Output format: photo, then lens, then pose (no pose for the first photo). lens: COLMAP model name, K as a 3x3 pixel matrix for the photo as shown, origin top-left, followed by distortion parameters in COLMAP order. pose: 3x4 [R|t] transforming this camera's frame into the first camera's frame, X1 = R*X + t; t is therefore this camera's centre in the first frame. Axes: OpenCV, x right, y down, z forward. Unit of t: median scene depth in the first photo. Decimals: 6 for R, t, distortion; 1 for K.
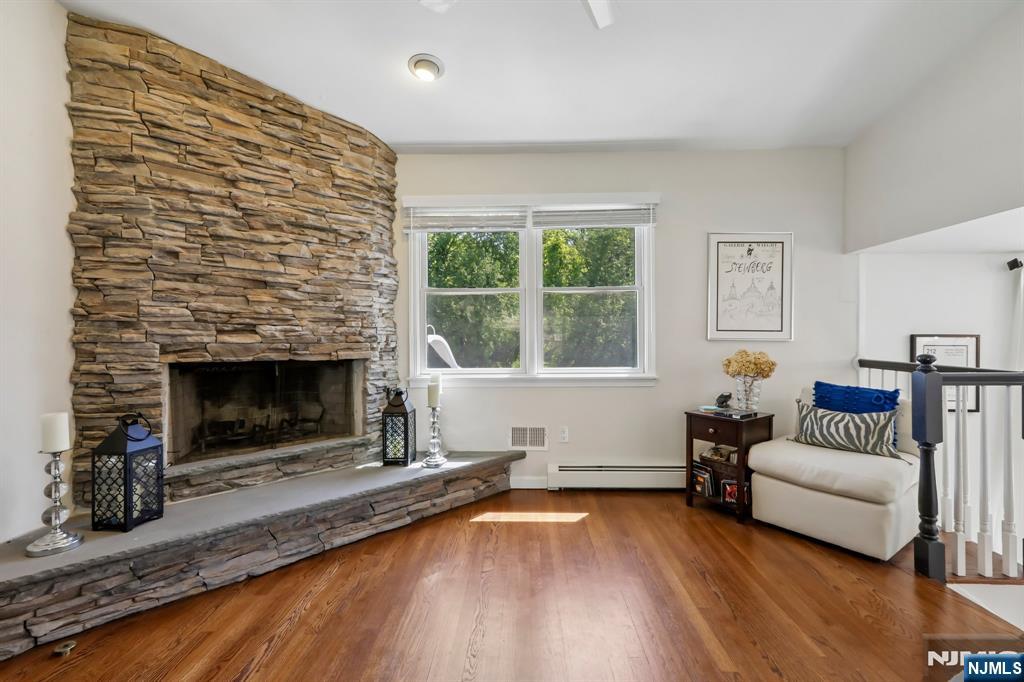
lens RADIAL K [[466.3, 0, 511.8], [0, 466.3, 337.4], [0, 0, 1]] dist [0.021064, 0.000562]
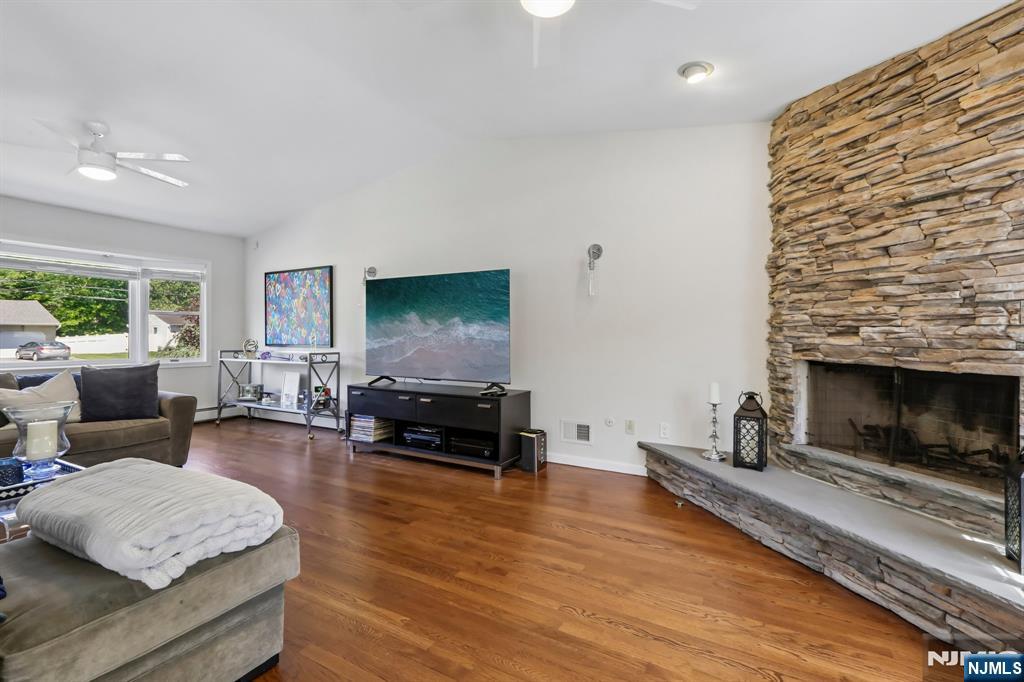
lens RADIAL K [[466.3, 0, 511.8], [0, 466.3, 337.4], [0, 0, 1]] dist [0.021064, 0.000562]
pose [[-0.477250, 0.006774, -0.878742, 0.608834], [-0.001125, 0.999965, 0.008320, -0.011381], [0.878767, 0.004959, -0.477225, 0.788426]]
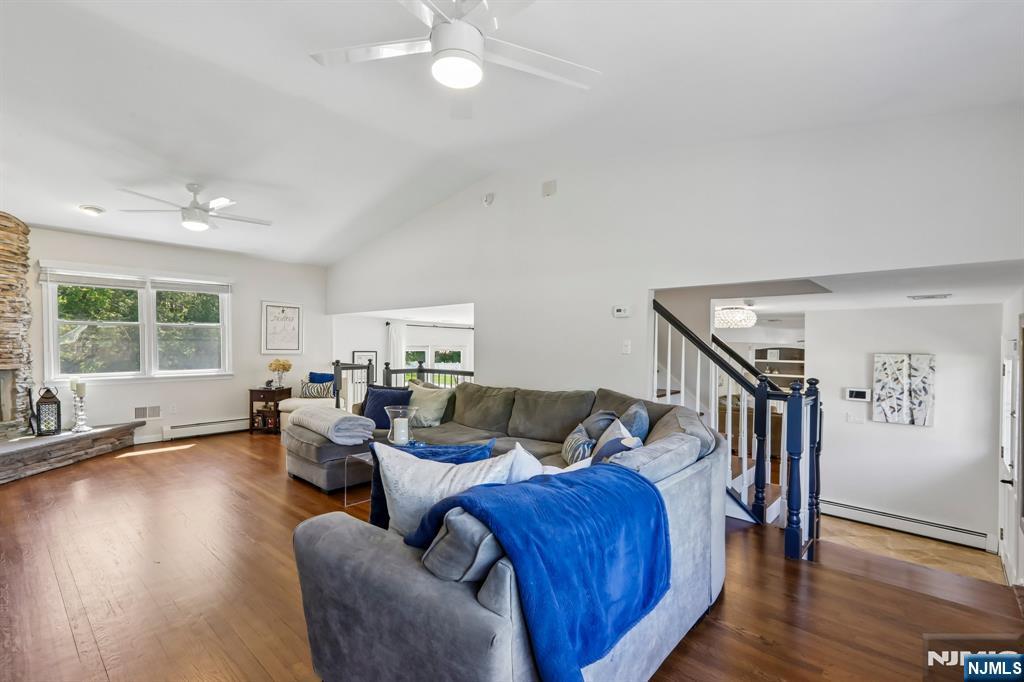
lens RADIAL K [[465.3, 0, 514.7], [0, 465.3, 353.5], [0, 0, 1]] dist [0.020216, 0.000626]
pose [[0.651756, -0.008173, 0.758385, -0.469514], [-0.009777, 0.999768, 0.019177, -0.054684], [-0.758366, -0.019913, 0.651525, -1.340353]]
